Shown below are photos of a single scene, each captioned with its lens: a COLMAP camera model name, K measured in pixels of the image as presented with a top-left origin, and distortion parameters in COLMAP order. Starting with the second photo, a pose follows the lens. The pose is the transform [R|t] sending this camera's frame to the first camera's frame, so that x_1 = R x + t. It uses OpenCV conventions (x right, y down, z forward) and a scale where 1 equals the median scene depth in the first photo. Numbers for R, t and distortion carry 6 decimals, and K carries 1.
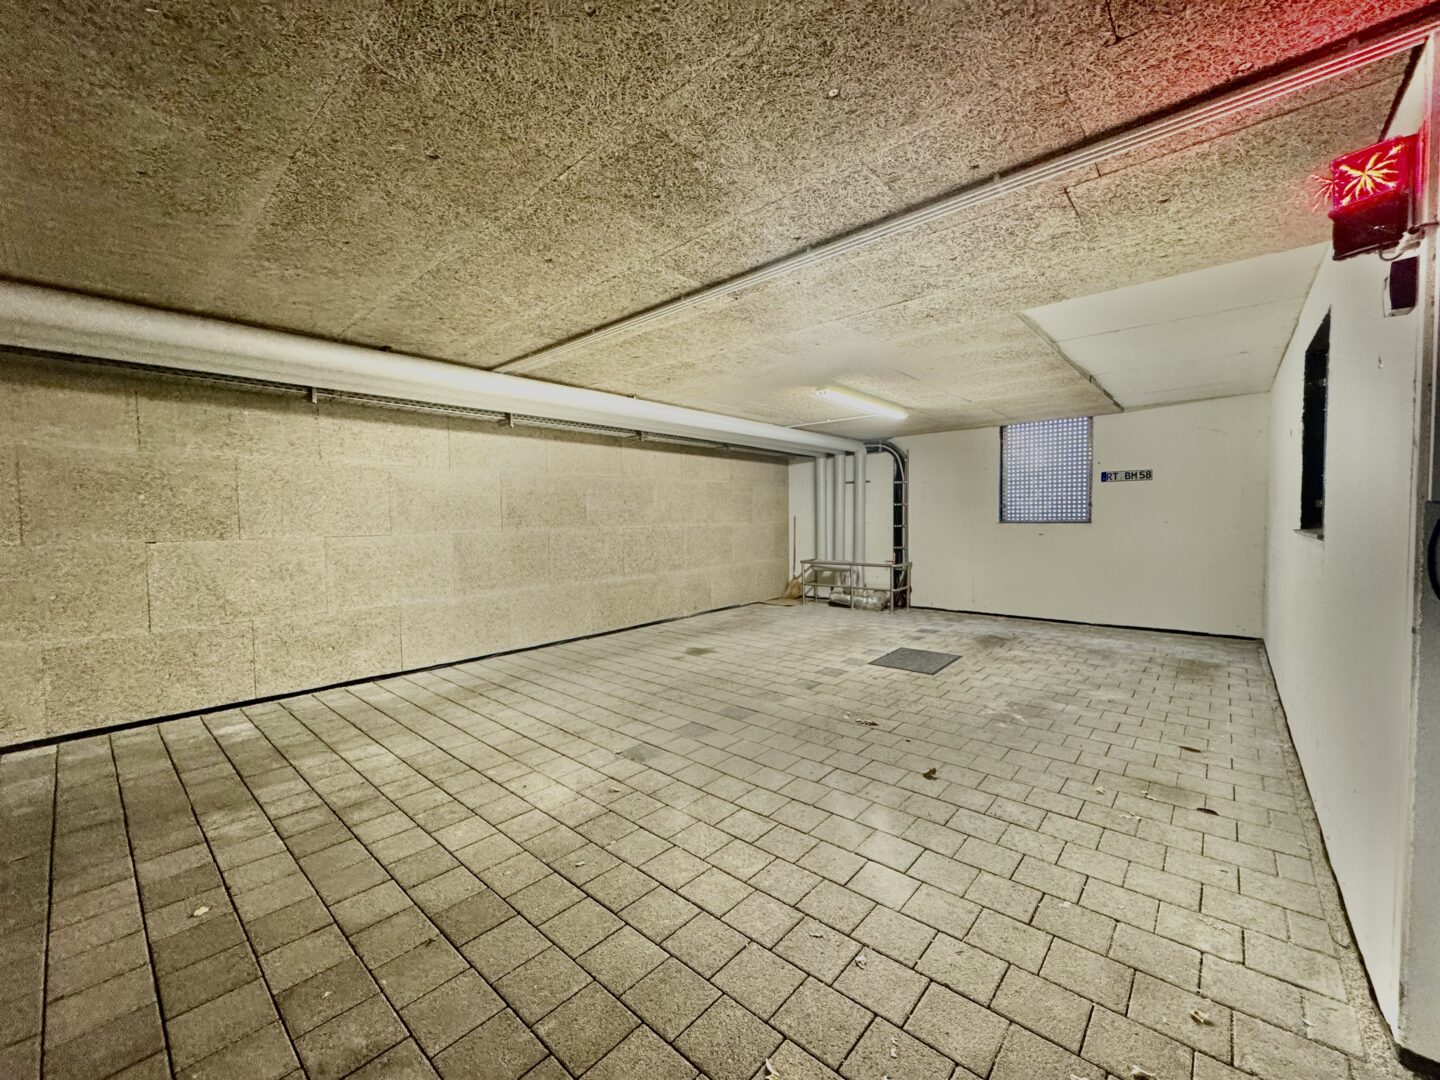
lens RADIAL K [[576.0, 0, 717.1], [0, 576.0, 537.6], [0, 0, 1]] dist [-0.001735, 0.000344]
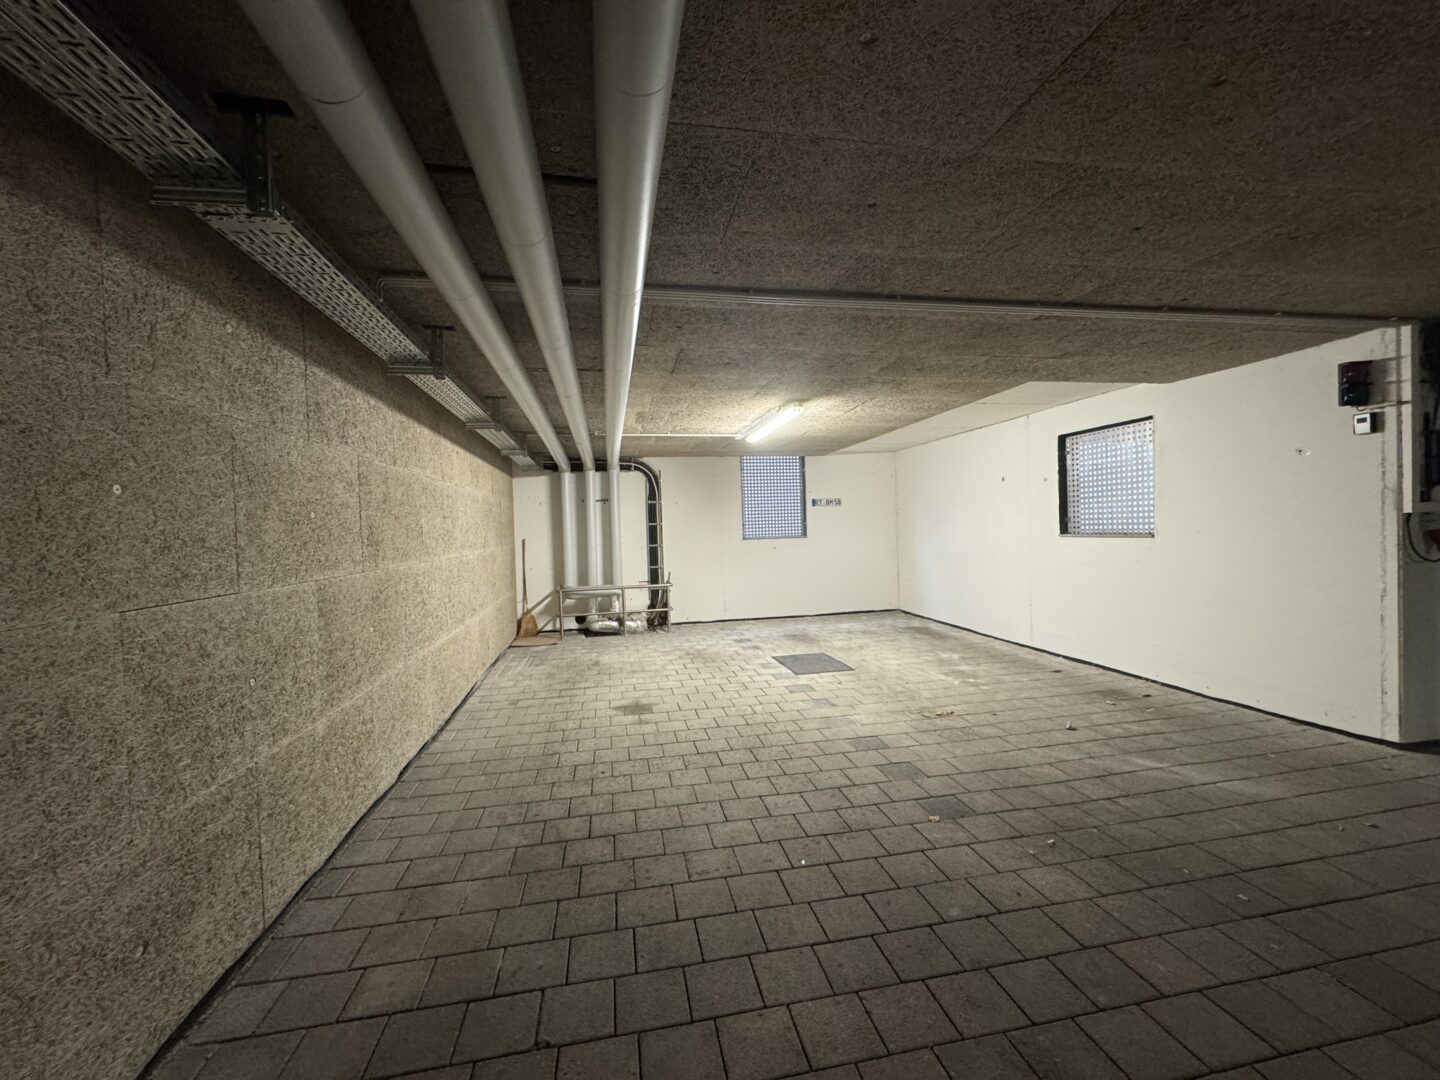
lens RADIAL K [[576.0, 0, 717.7], [0, 576.0, 539.9], [0, 0, 1]] dist [-0.001735, 0.000344]
pose [[0.610242, -0.020843, 0.791941, -0.691881], [0.051361, 0.998592, -0.013295, -0.018725], [-0.790548, 0.048789, 0.610453, 0.503019]]
